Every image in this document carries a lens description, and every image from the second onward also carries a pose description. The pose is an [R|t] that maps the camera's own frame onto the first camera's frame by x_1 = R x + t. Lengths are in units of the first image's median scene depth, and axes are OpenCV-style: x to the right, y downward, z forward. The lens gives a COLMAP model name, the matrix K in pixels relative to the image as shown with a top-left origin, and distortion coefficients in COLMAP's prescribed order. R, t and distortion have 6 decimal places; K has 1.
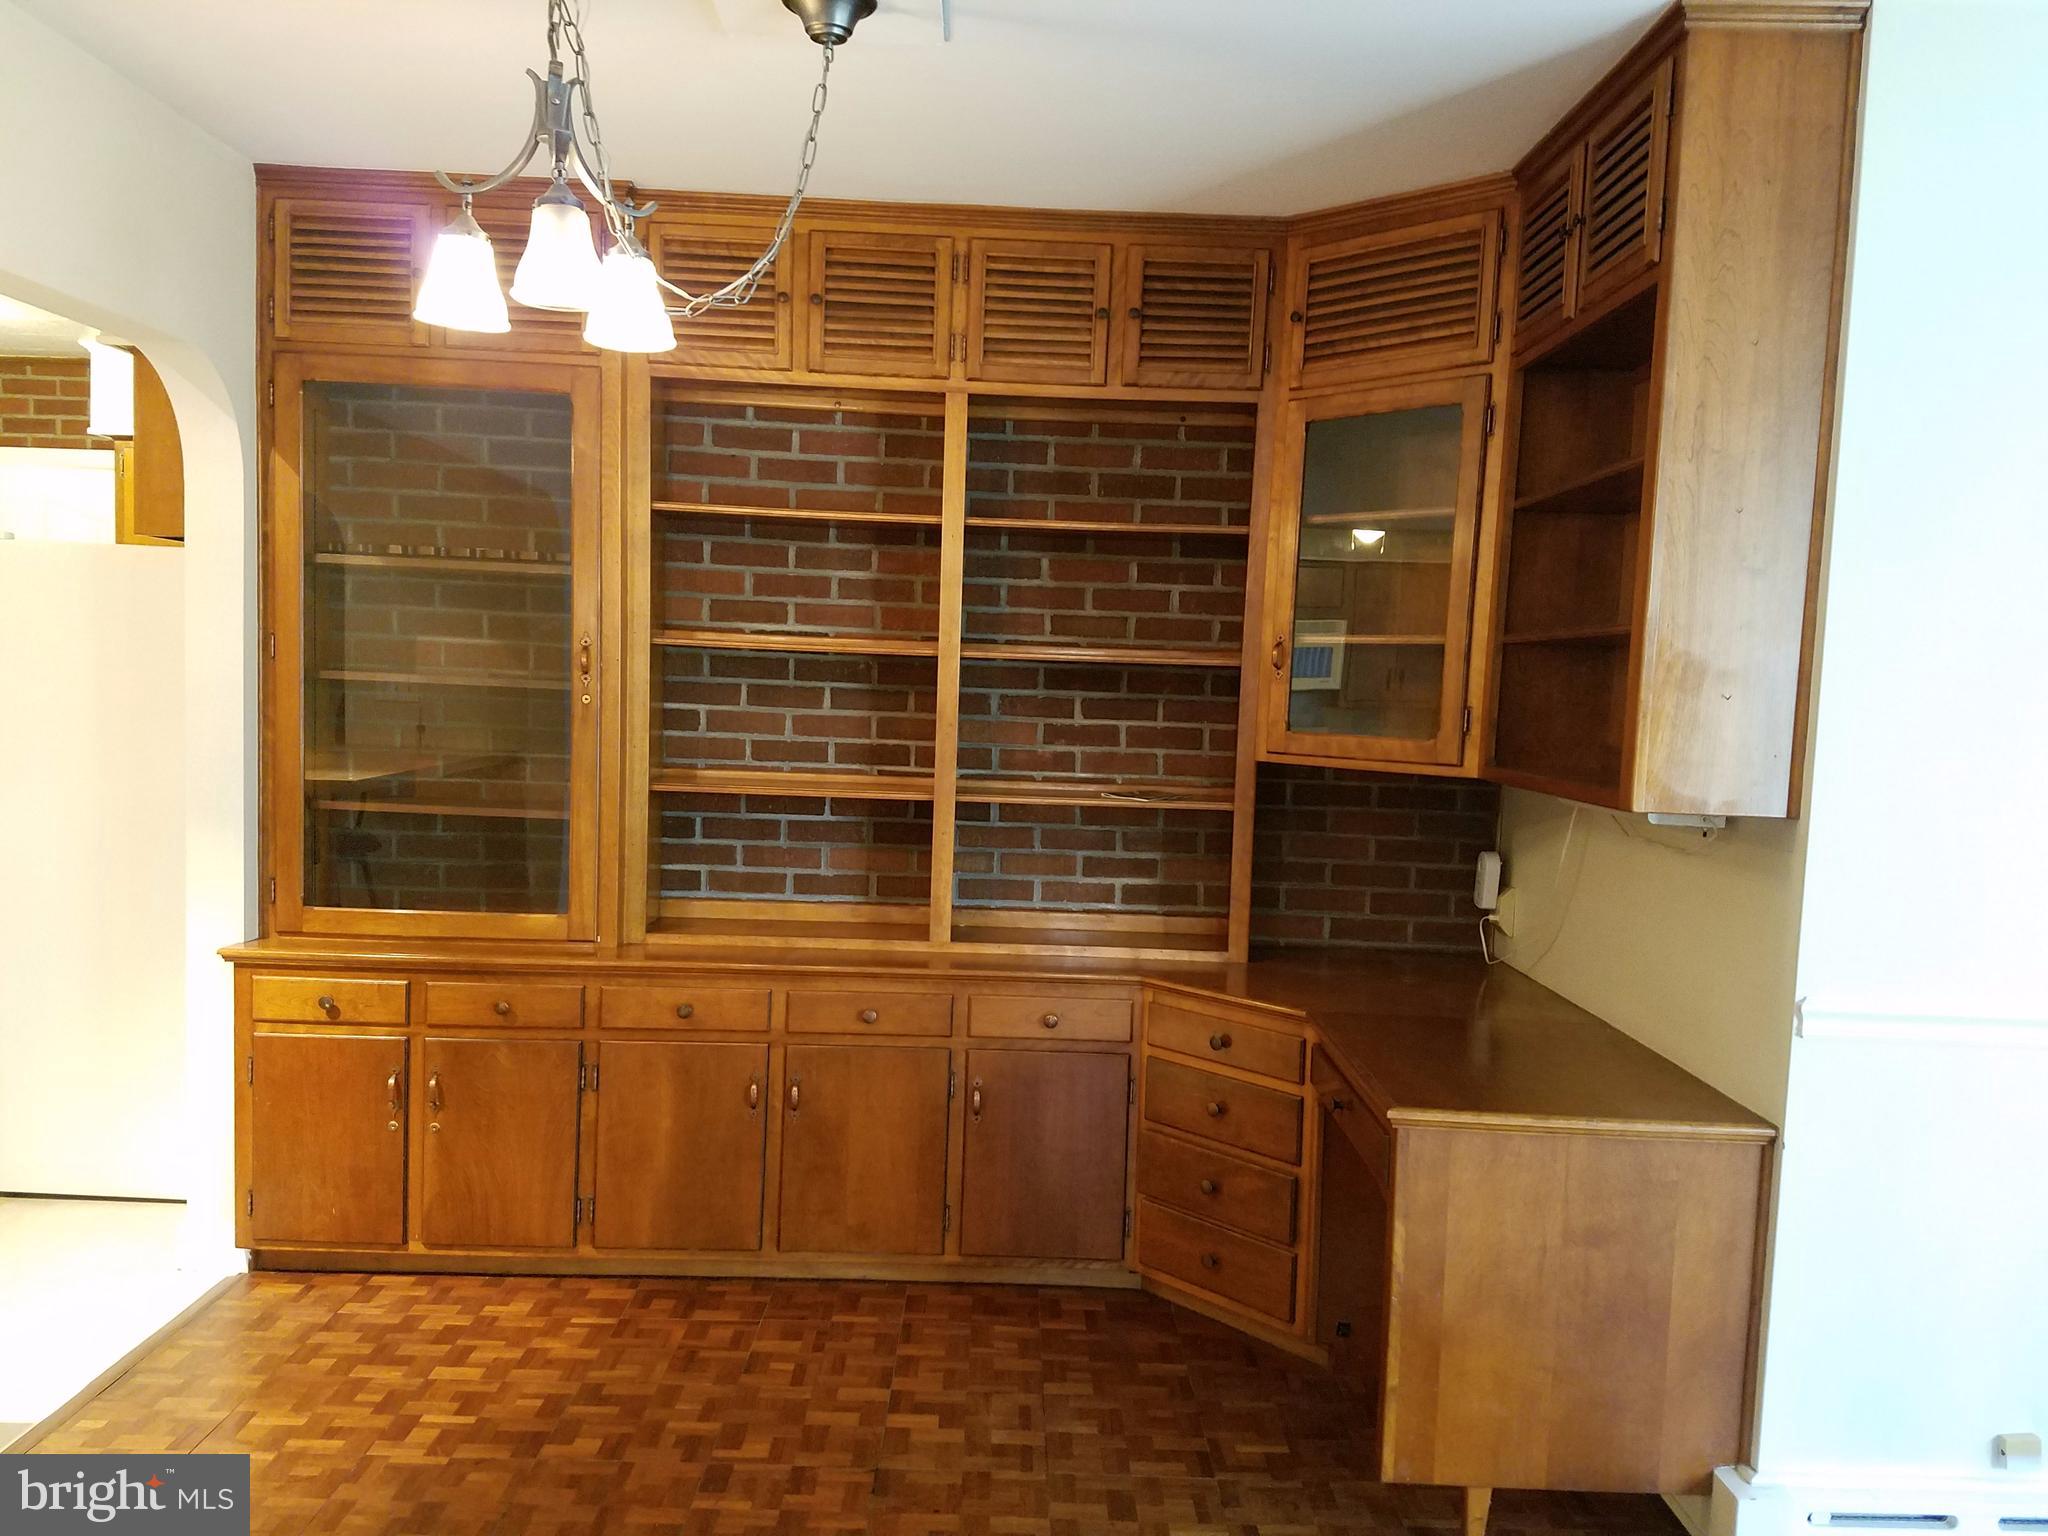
lens RADIAL K [[1576.9, 0, 1045.0], [0, 1576.9, 808.5], [0, 0, 1]] dist [0.305354, -0.510657]
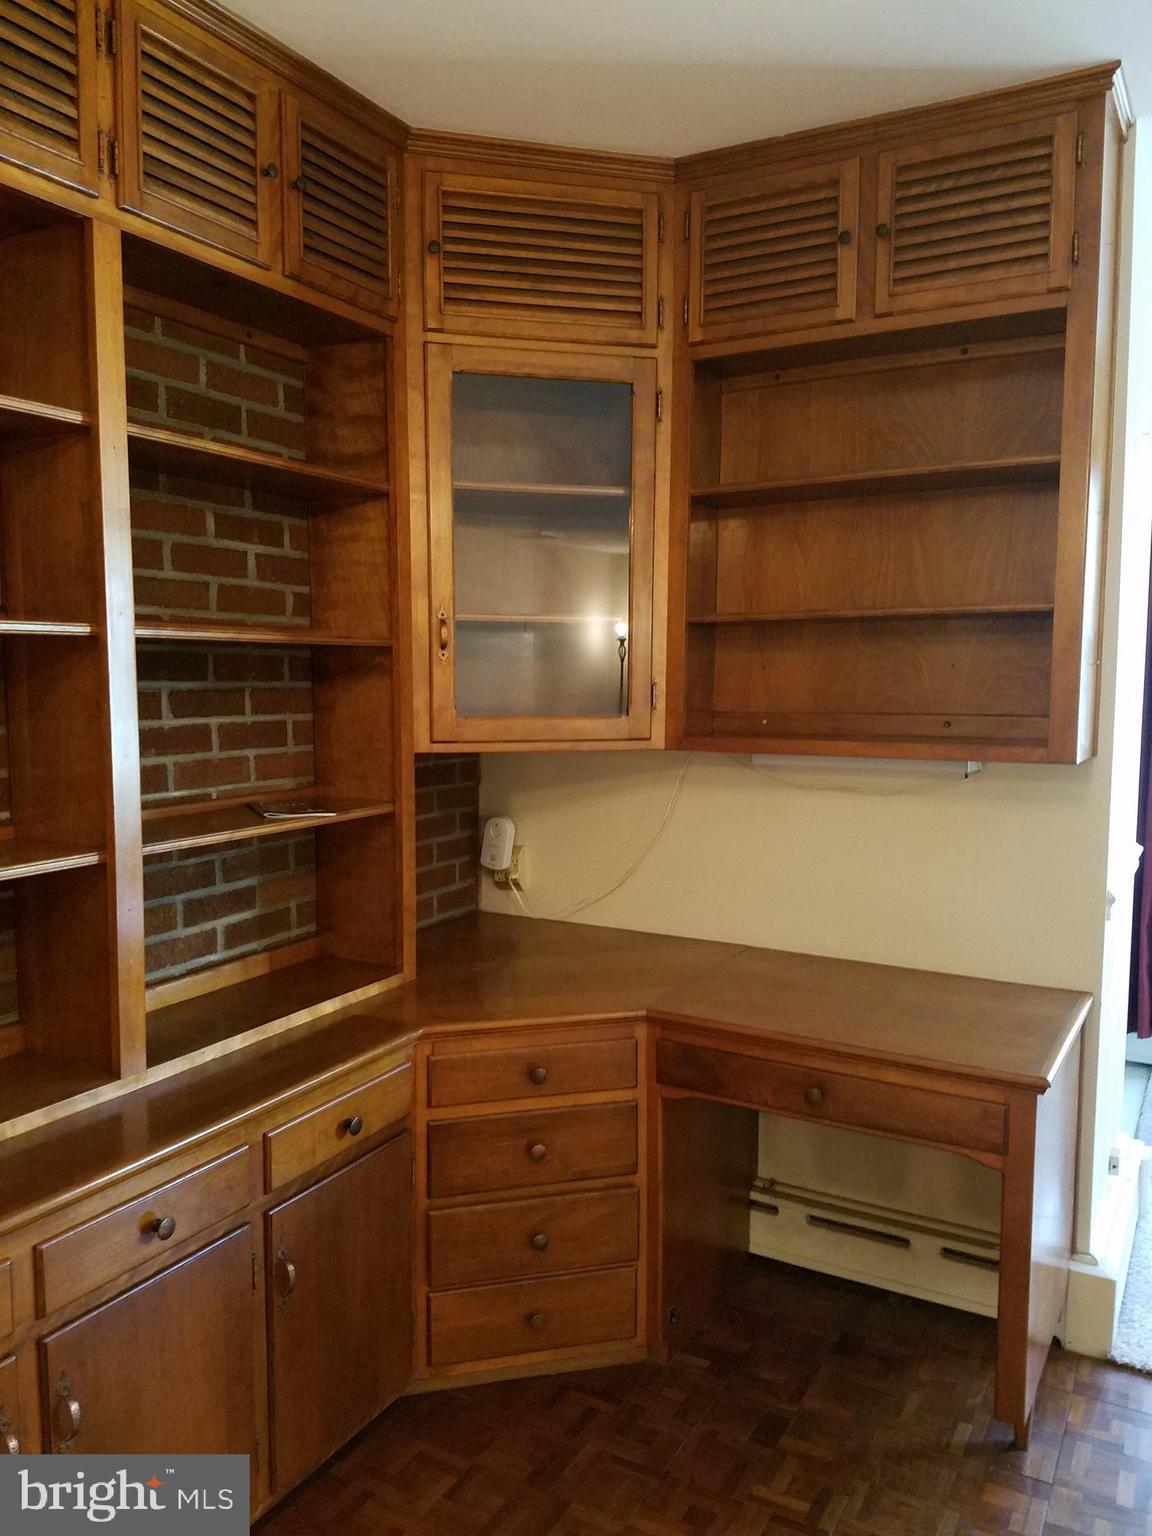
lens RADIAL K [[1182.7, 0, 544.3], [0, 1182.7, 772.7], [0, 0, 1]] dist [0.305354, -0.510657]
pose [[0.512907, -0.112971, 0.850978, -0.380579], [0.087866, 0.993005, 0.078866, -0.062131], [-0.853936, 0.034321, 0.519245, 0.565333]]
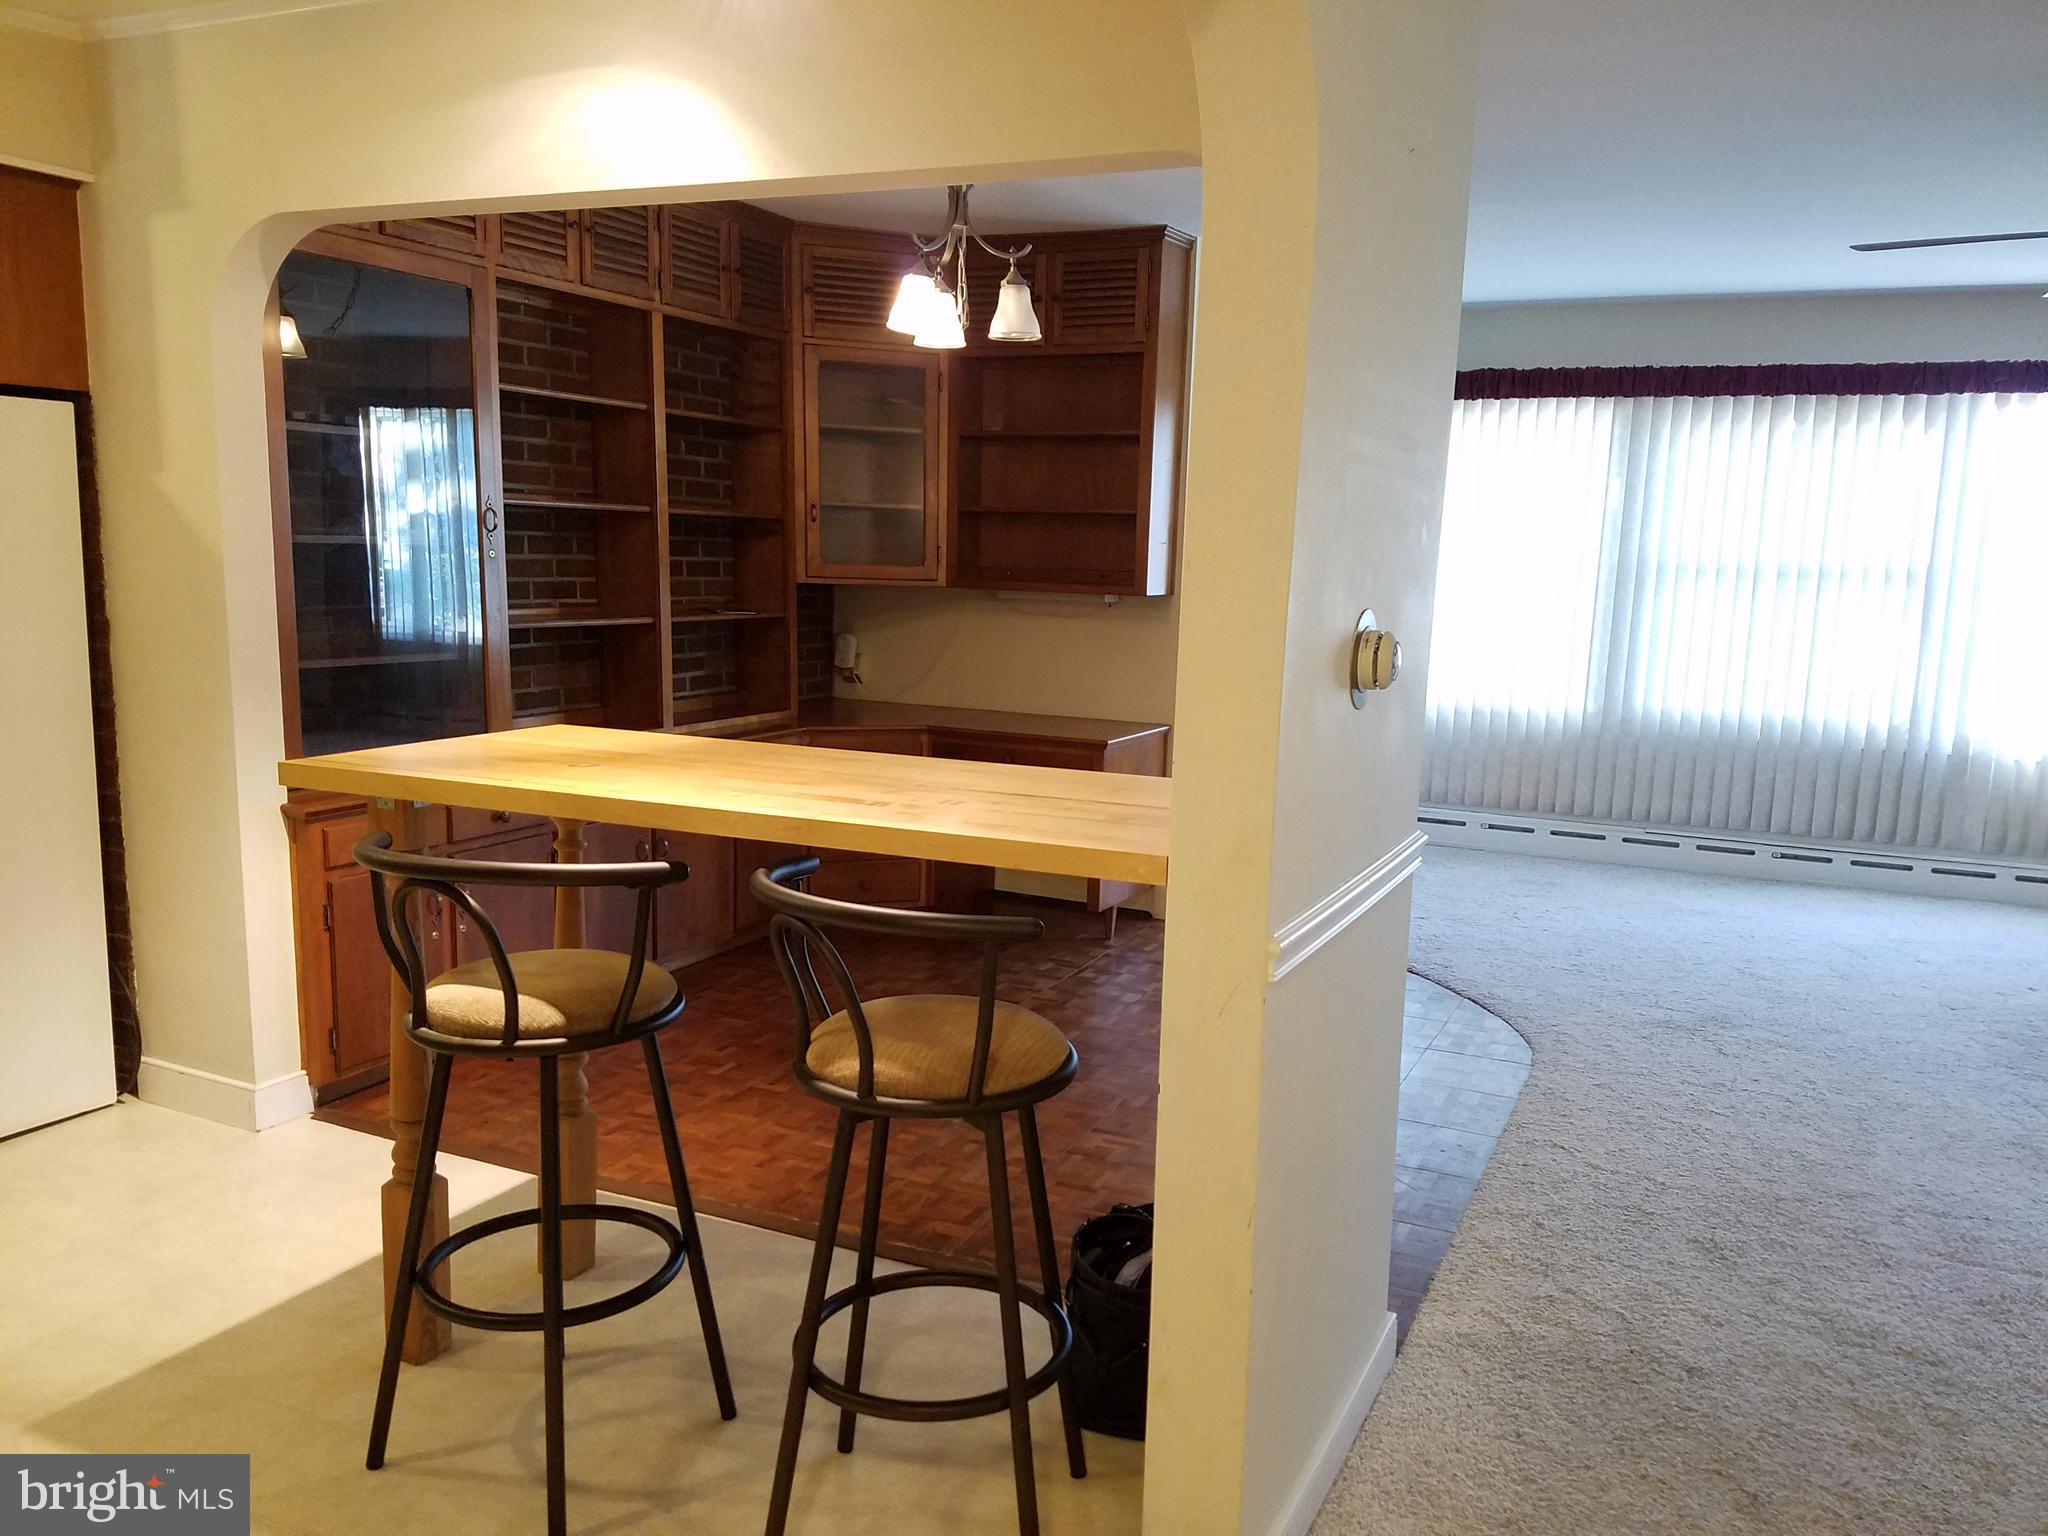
lens RADIAL K [[1576.9, 0, 1045.0], [0, 1576.9, 808.5], [0, 0, 1]] dist [0.305354, -0.510657]
pose [[0.439785, -0.173024, 0.881279, -1.107872], [0.063300, 0.984798, 0.161760, -0.047306], [-0.895870, -0.015355, 0.444051, 0.091711]]
